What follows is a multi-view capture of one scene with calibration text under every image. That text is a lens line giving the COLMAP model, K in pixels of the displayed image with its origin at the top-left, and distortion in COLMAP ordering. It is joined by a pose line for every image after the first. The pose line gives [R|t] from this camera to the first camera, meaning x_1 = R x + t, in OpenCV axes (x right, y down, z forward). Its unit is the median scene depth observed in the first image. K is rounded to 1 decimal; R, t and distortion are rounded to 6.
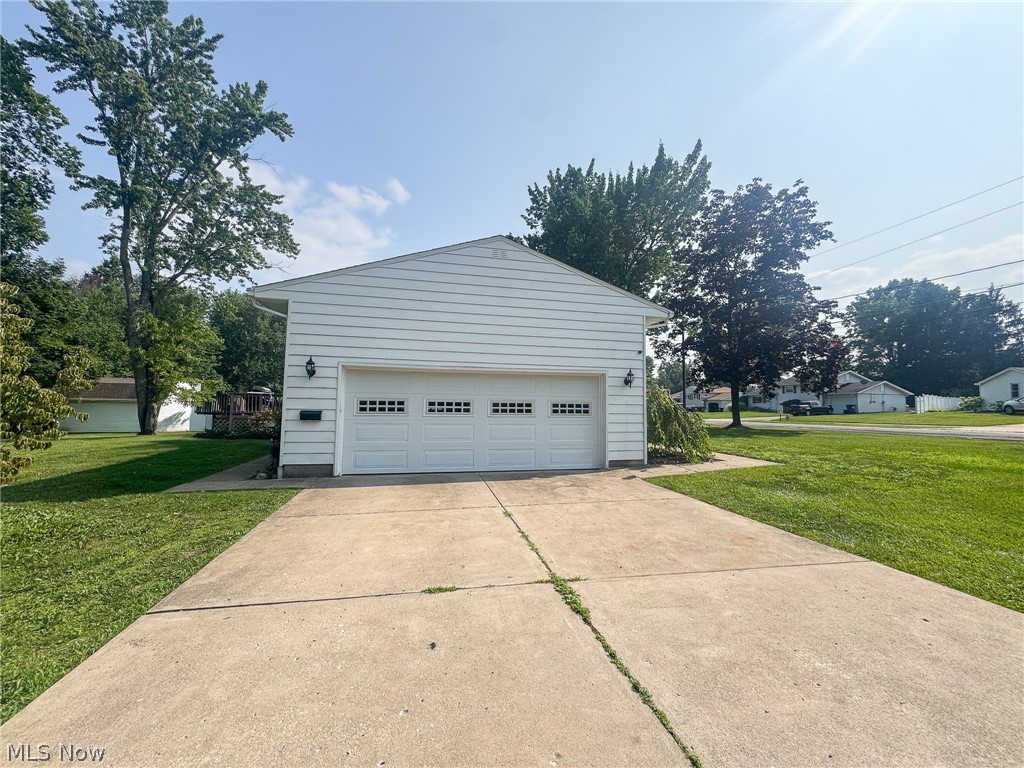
lens RADIAL K [[413.2, 0, 513.1], [0, 413.2, 386.9], [0, 0, 1]] dist [0.001392, 0.000504]
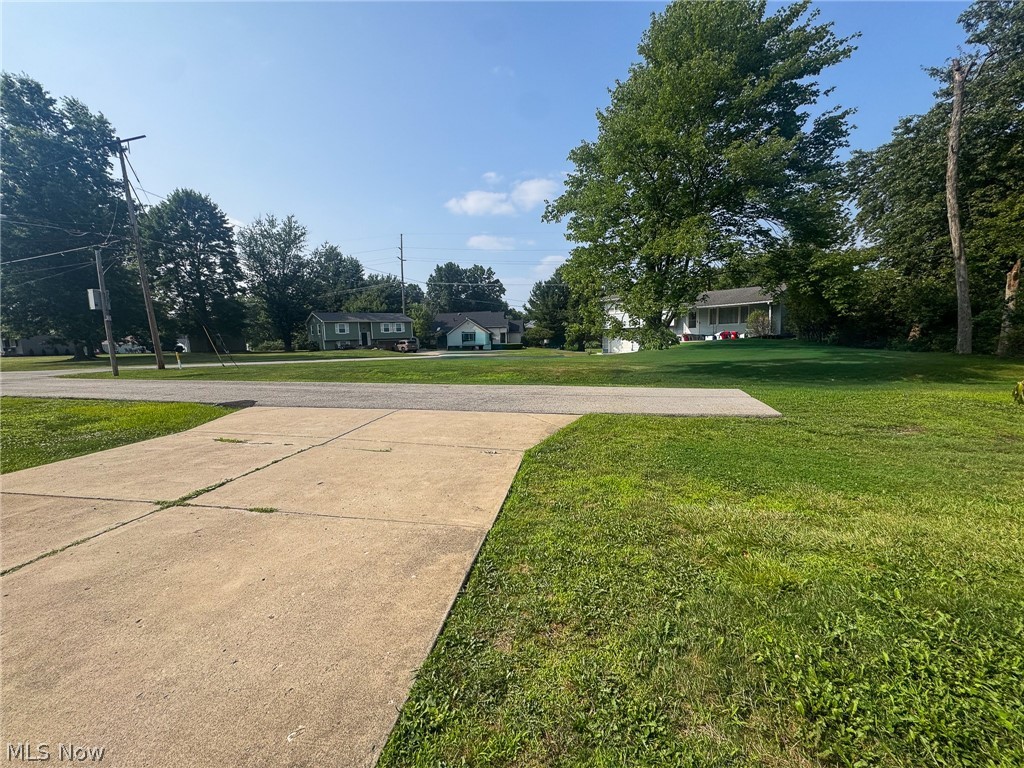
lens RADIAL K [[413.2, 0, 518.9], [0, 413.2, 386.0], [0, 0, 1]] dist [0.001392, 0.000504]
pose [[-0.937982, -0.024002, 0.345851, -0.633981], [0.005694, 0.996399, 0.084592, 0.034887], [-0.346637, 0.081315, -0.934468, 0.936753]]
